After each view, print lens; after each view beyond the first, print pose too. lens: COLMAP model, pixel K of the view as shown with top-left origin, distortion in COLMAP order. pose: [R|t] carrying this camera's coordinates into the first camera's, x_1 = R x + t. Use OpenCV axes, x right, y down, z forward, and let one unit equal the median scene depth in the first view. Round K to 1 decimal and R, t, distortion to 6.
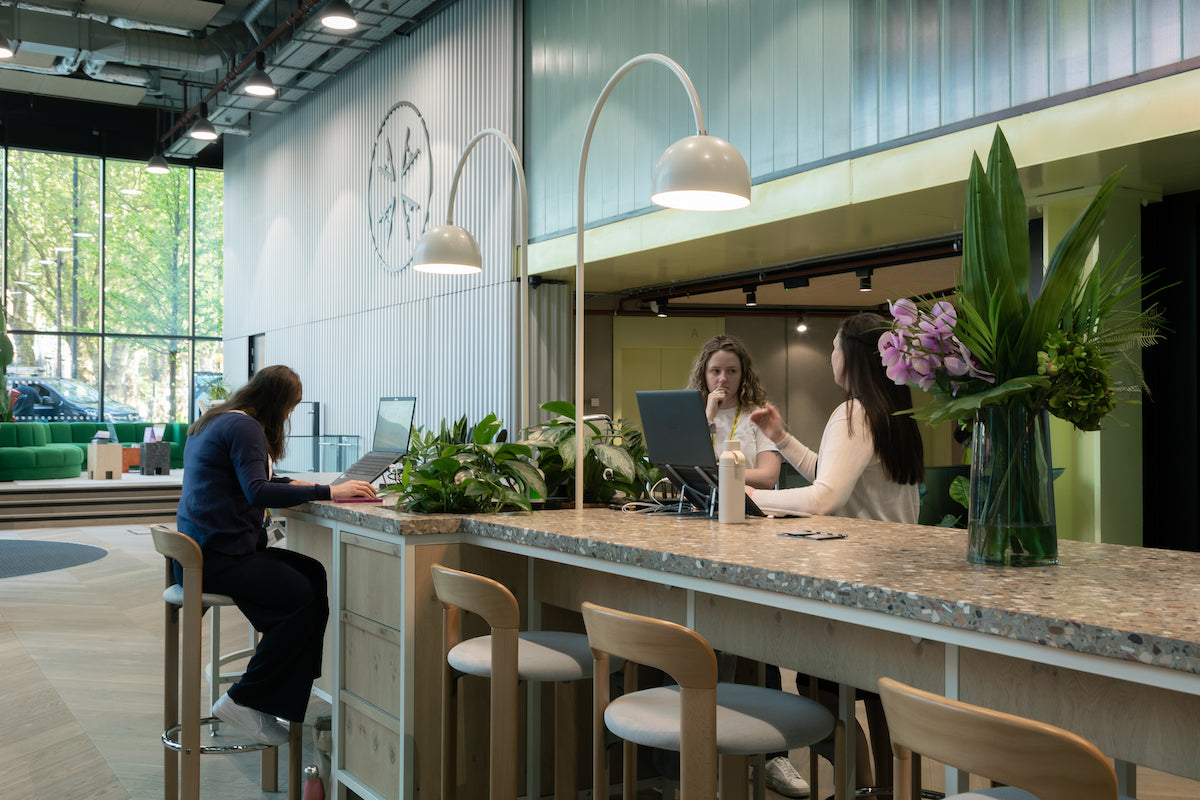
lens RADIAL K [[1214.3, 0, 604.6], [0, 1214.3, 405.1], [0, 0, 1]] dist [0.006254, 0.000000]
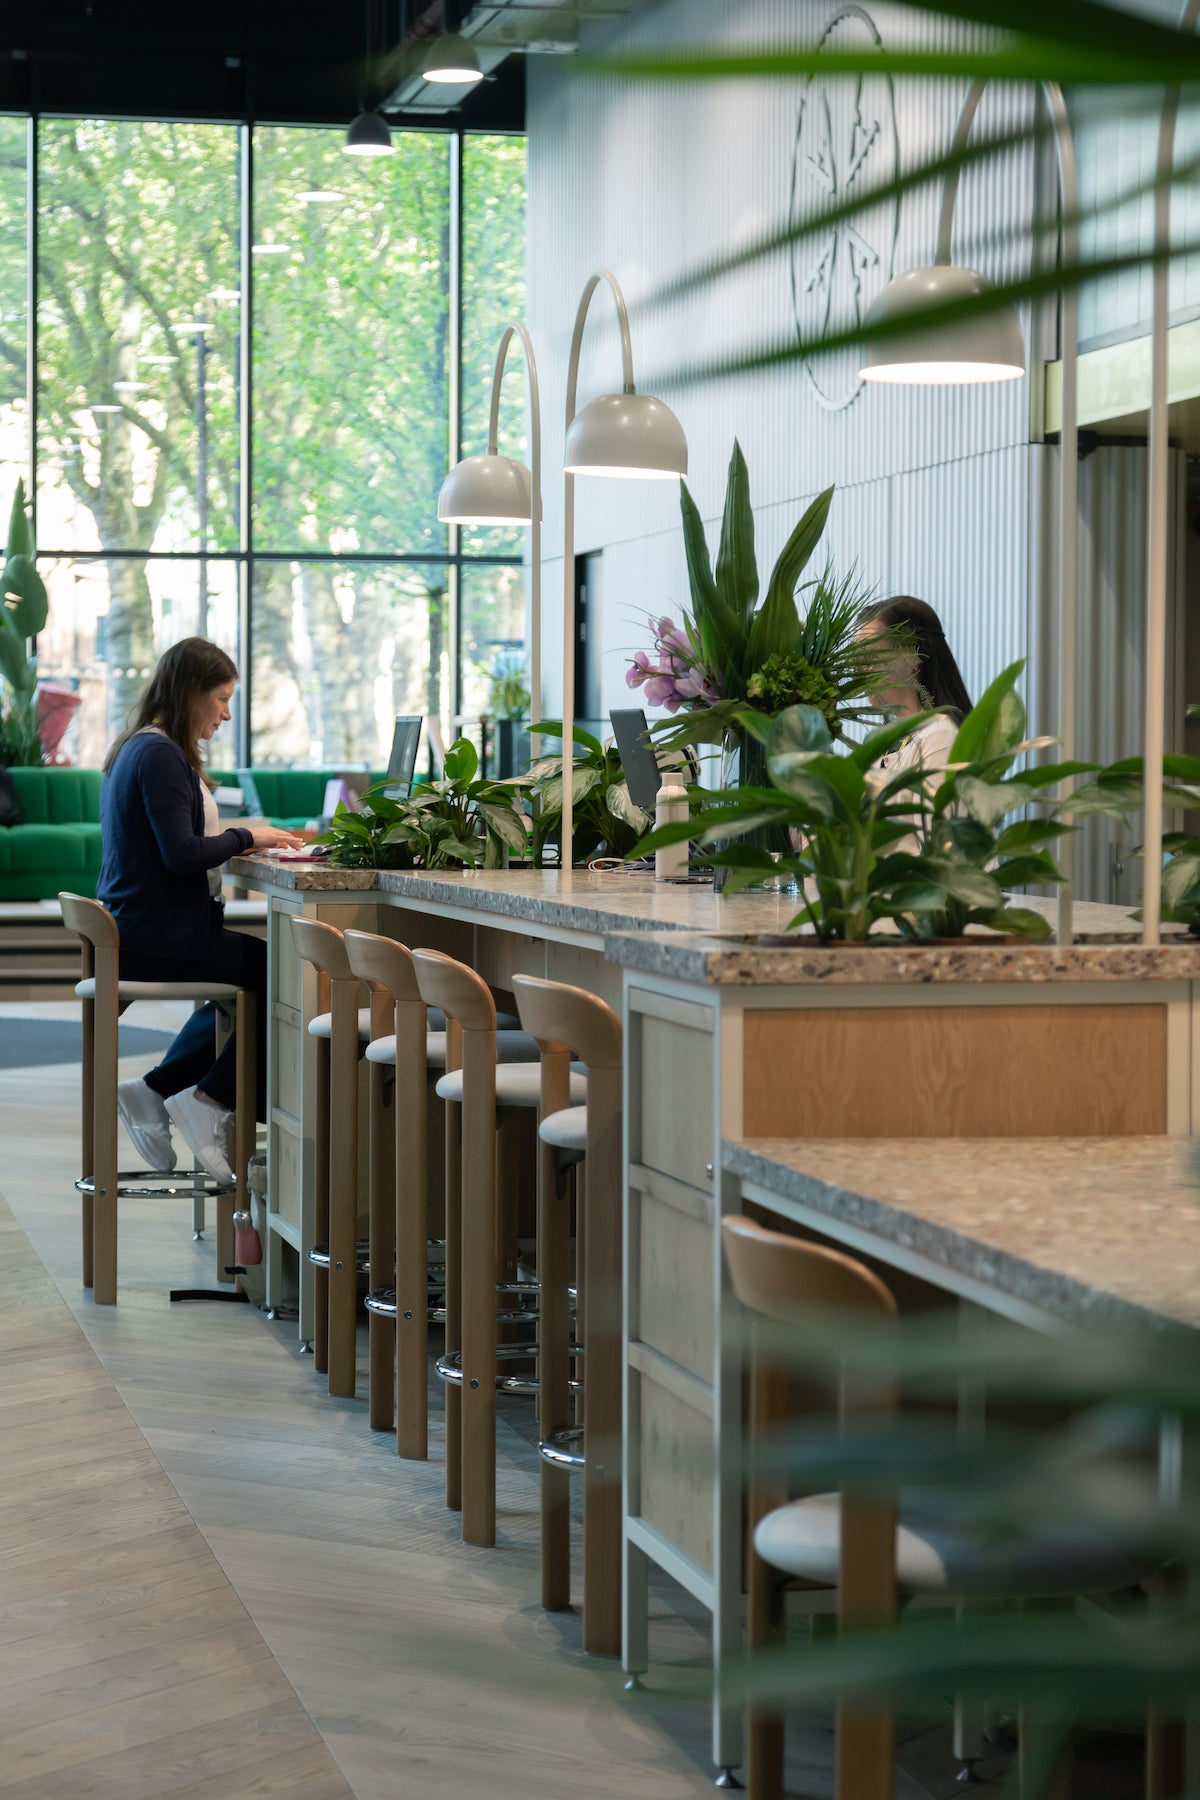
lens RADIAL K [[4241.3, 0, 597.6], [0, 4241.3, 897.1], [0, 0, 1]] dist [-0.016732, 0.000000]
pose [[0.938598, 0.015488, -0.344665, 0.239432], [-0.001798, 0.999198, 0.040006, -0.000253], [0.345008, -0.036930, 0.937873, -0.380019]]
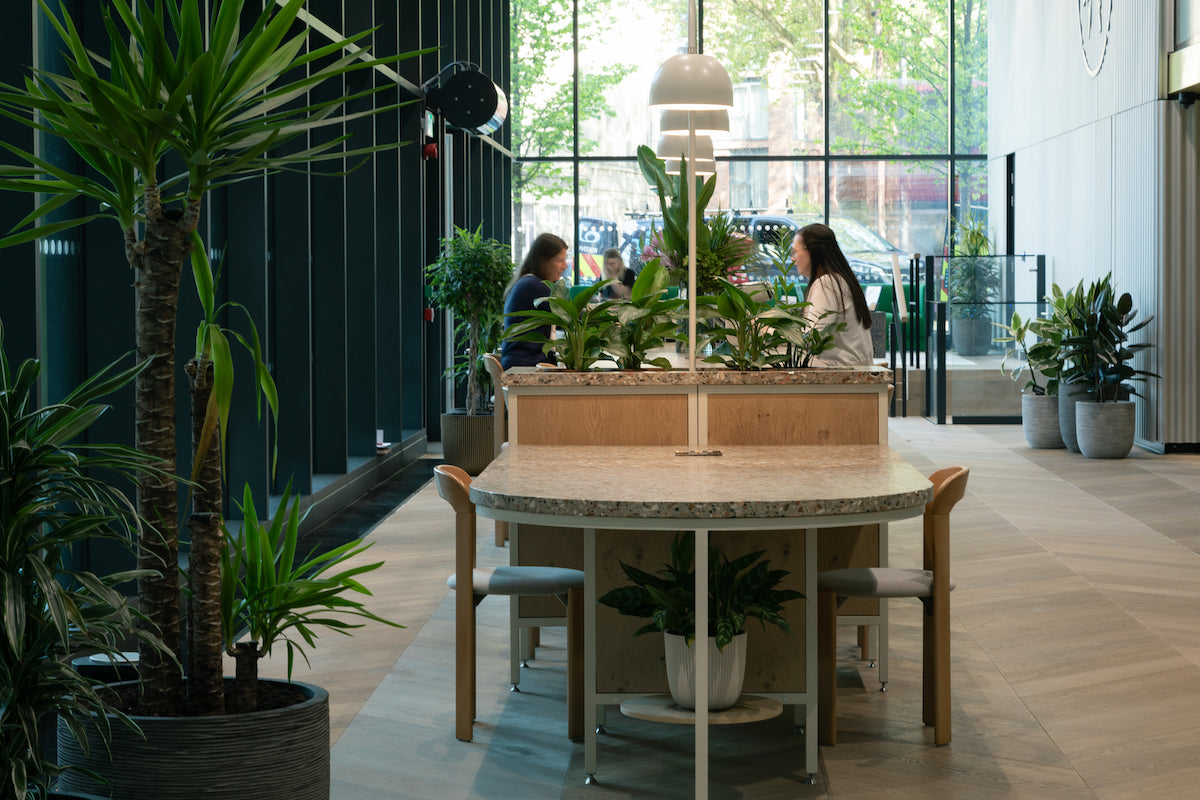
lens RADIAL K [[2890.6, 0, 599.4], [0, 2890.6, 399.9], [0, 0, 1]] dist [0.113566, 0.000000]
pose [[0.829951, 0.021340, -0.557428, 0.513349], [0.009460, 0.998586, 0.052314, -0.009265], [0.557756, -0.048691, 0.828575, -0.569497]]
